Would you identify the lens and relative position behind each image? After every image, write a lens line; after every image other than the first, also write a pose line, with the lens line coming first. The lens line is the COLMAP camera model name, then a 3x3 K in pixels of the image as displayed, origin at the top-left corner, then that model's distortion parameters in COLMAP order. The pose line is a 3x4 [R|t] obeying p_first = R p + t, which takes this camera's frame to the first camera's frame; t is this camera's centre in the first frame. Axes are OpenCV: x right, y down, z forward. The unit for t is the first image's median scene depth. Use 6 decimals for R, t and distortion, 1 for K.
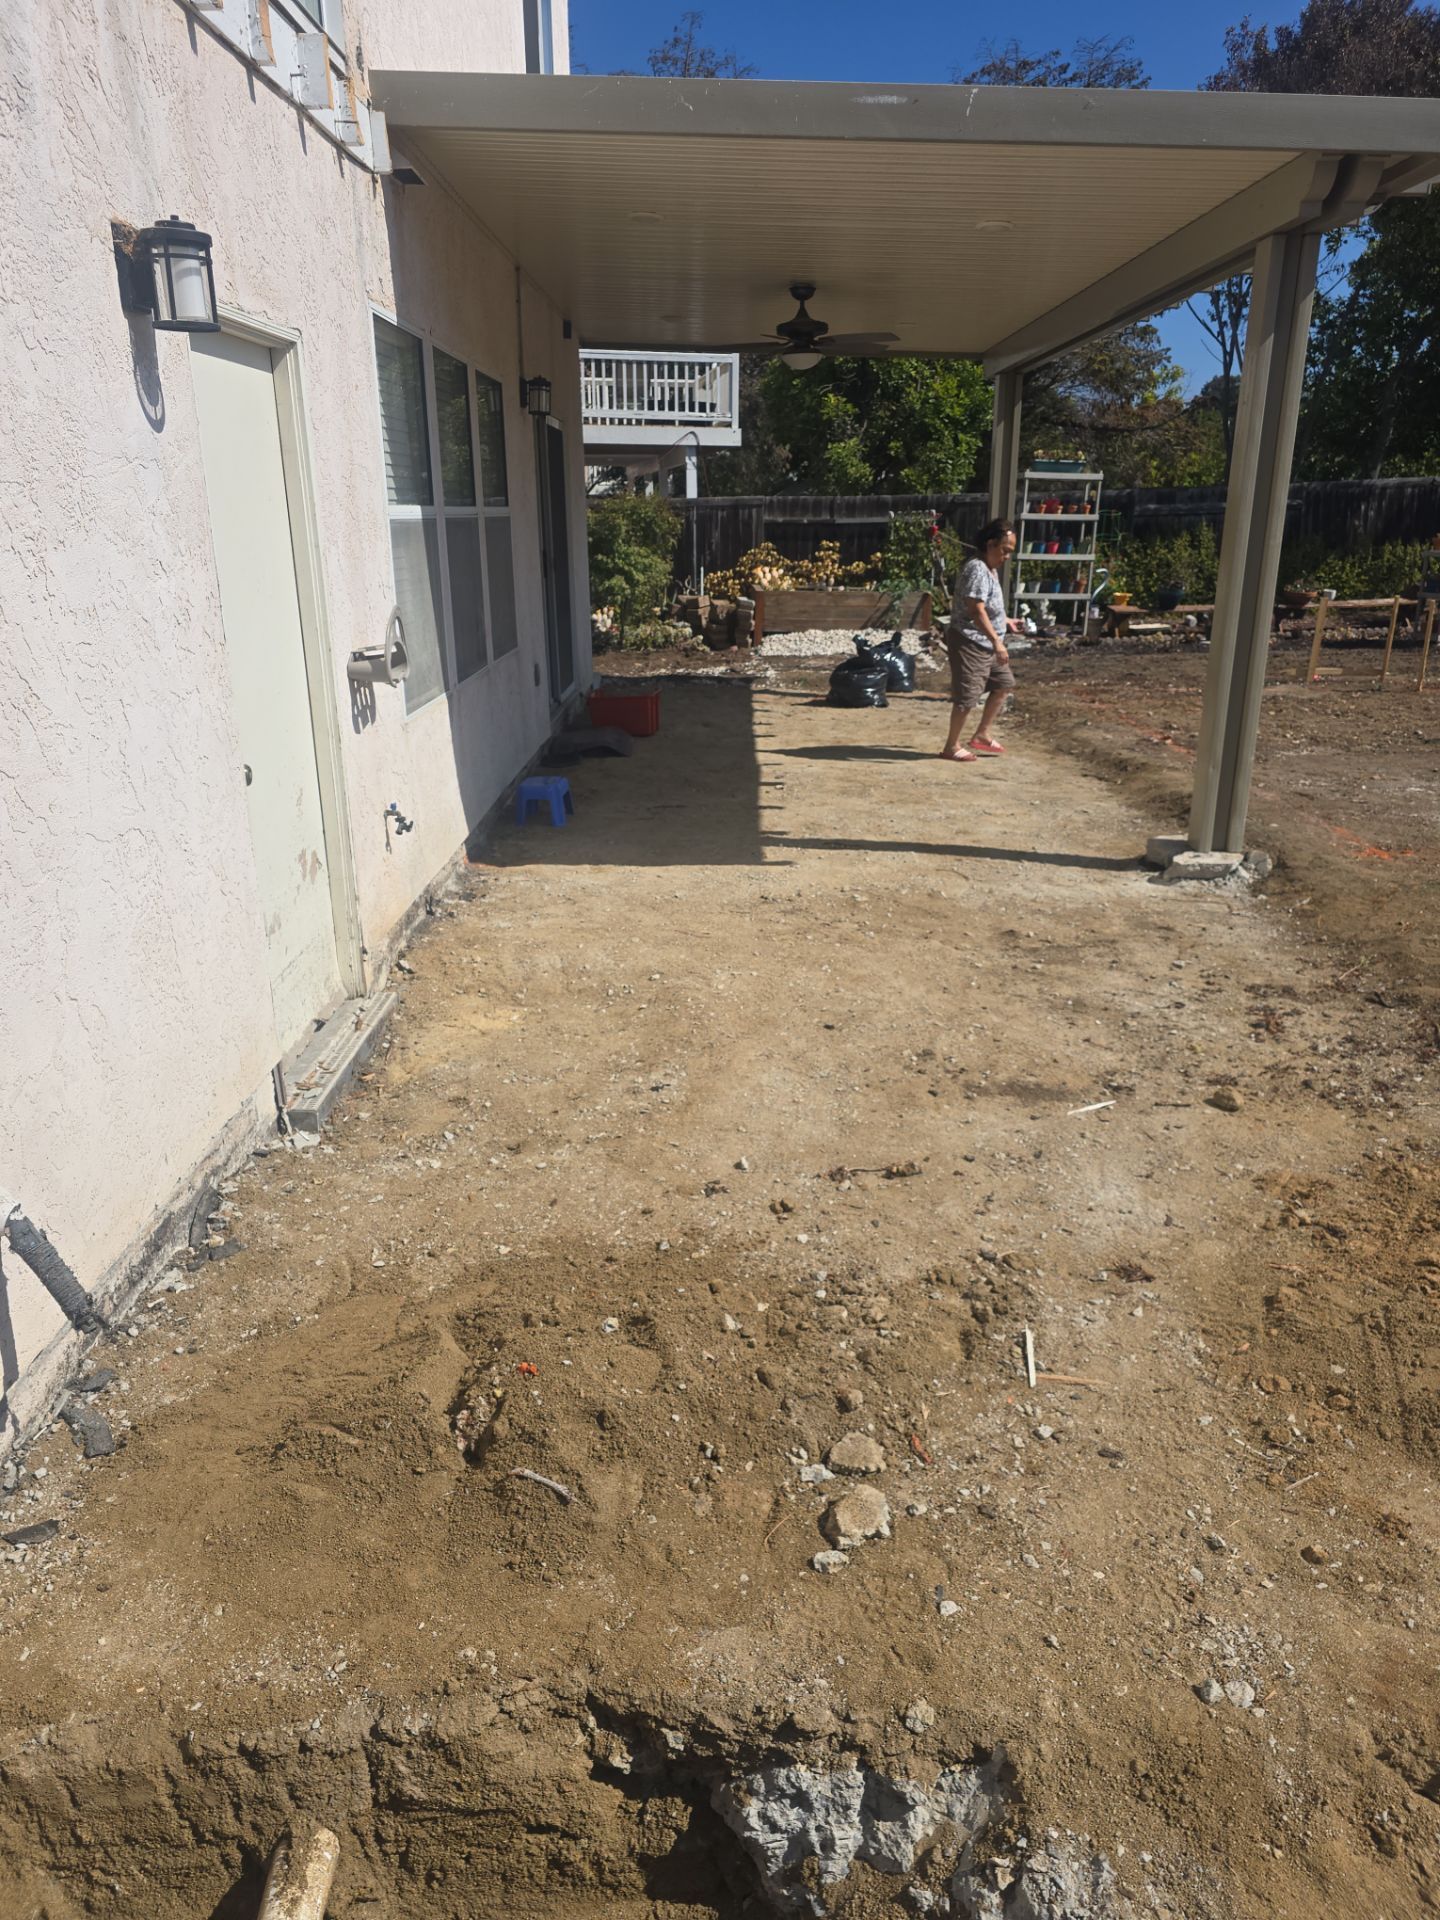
lens RADIAL K [[1293.4, 0, 720.0], [0, 1293.4, 960.0], [0, 0, 1]] dist [0.067157, -0.072862]
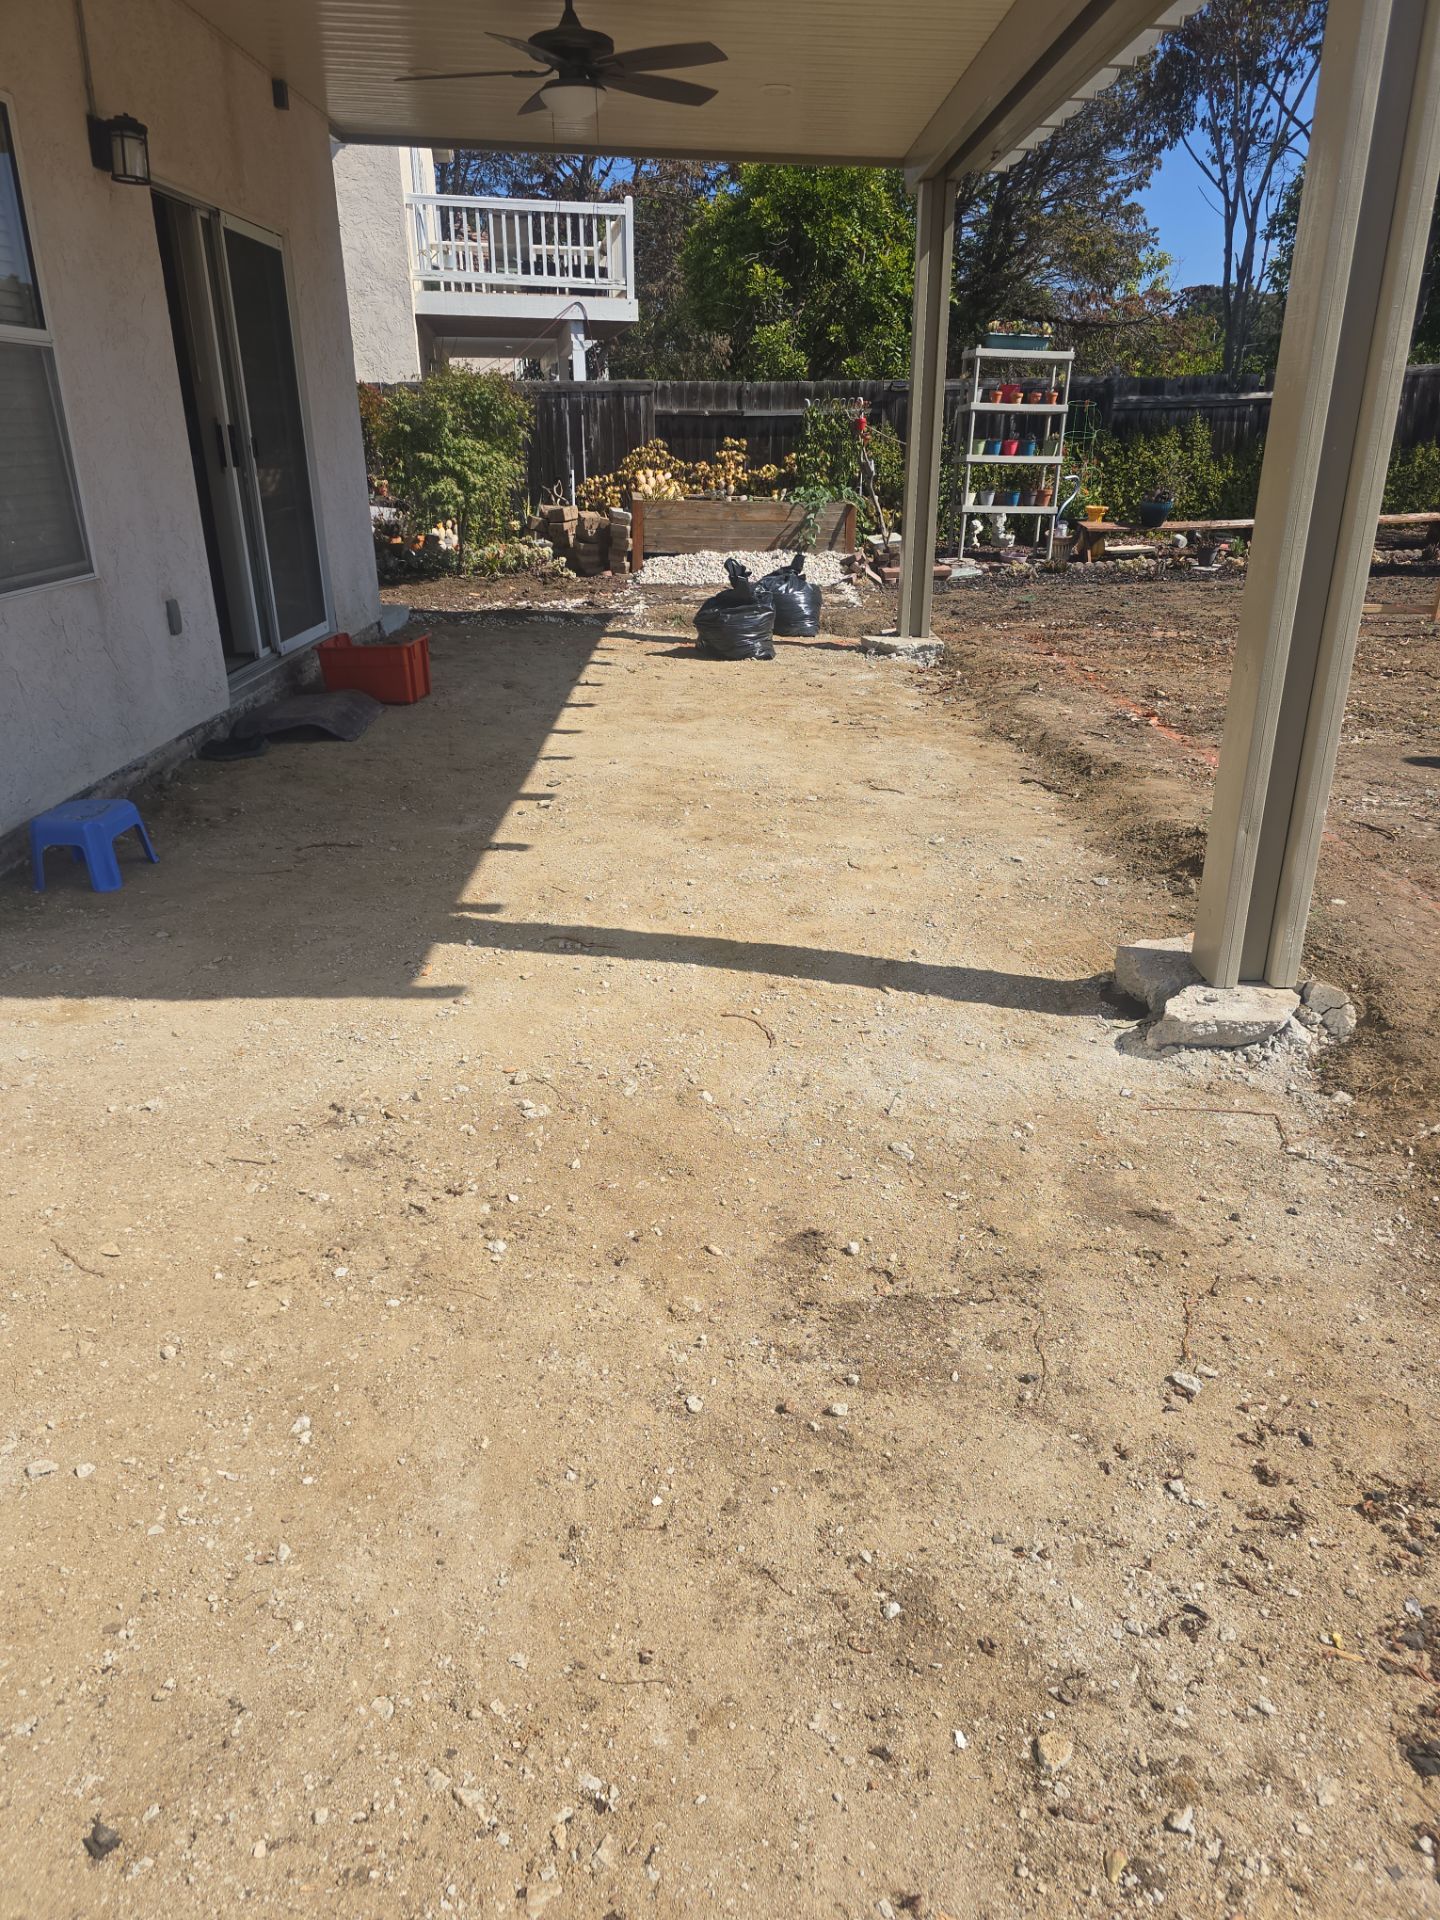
lens RADIAL K [[1342.2, 0, 720.0], [0, 1342.2, 960.0], [0, 0, 1]] dist [0.085559, -0.061567]
pose [[0.999615, -0.003975, 0.027472, 0.126569], [0.002728, 0.998970, 0.045284, -0.097173], [-0.027624, -0.045192, 0.998596, 0.379143]]
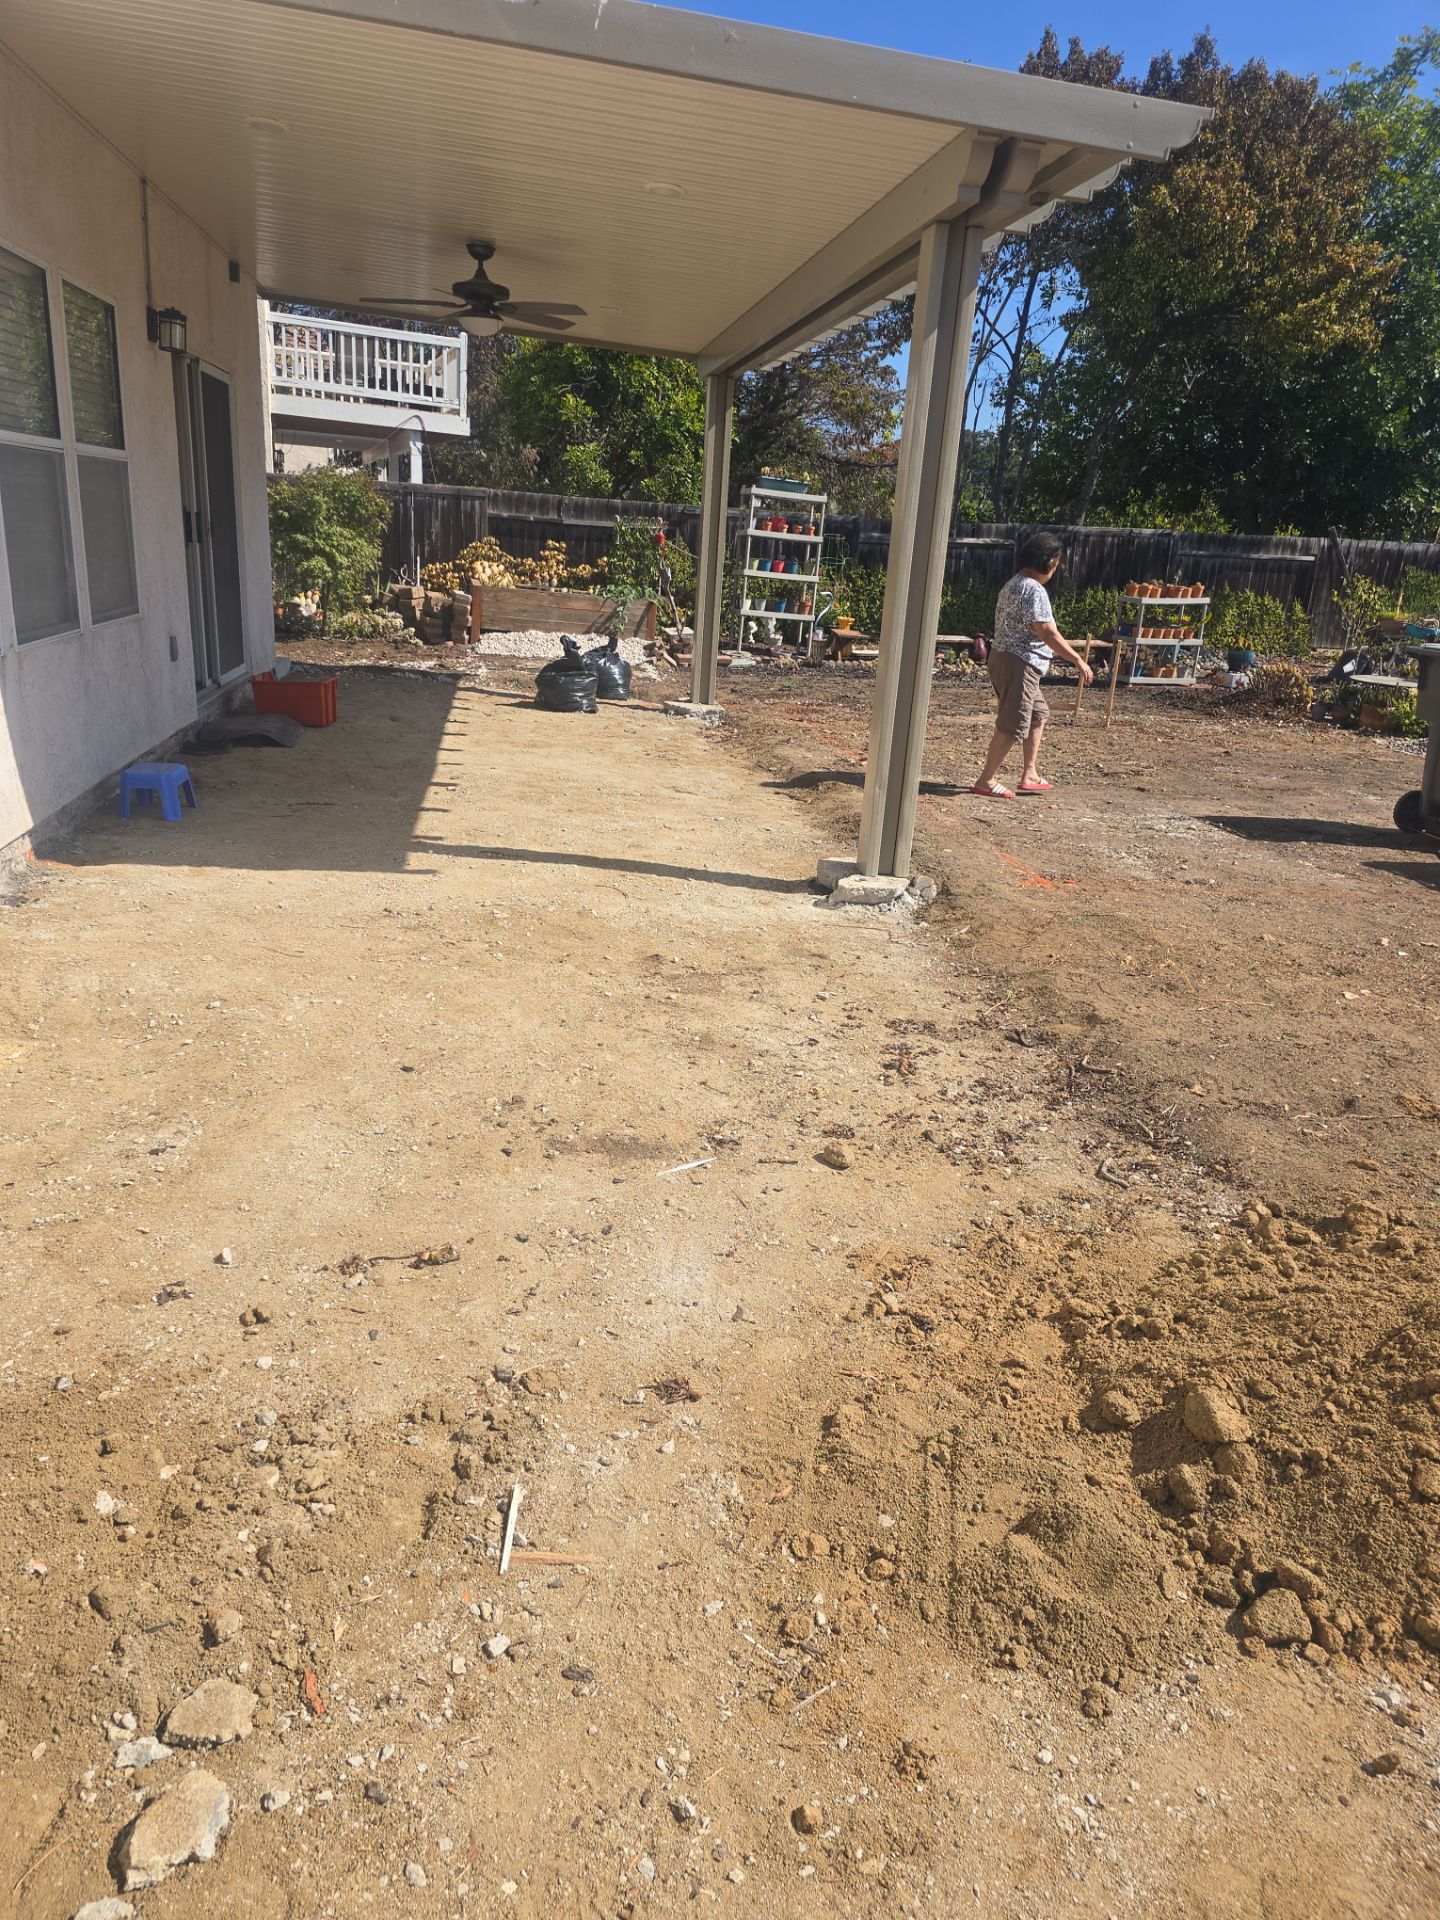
lens RADIAL K [[1289.7, 0, 720.0], [0, 1289.7, 960.0], [0, 0, 1]] dist [0.095170, -0.104626]
pose [[0.982072, 0.018259, 0.187621, 0.070054], [-0.016639, 0.999809, -0.010211, -0.007669], [-0.187771, 0.006906, 0.982189, 0.073945]]
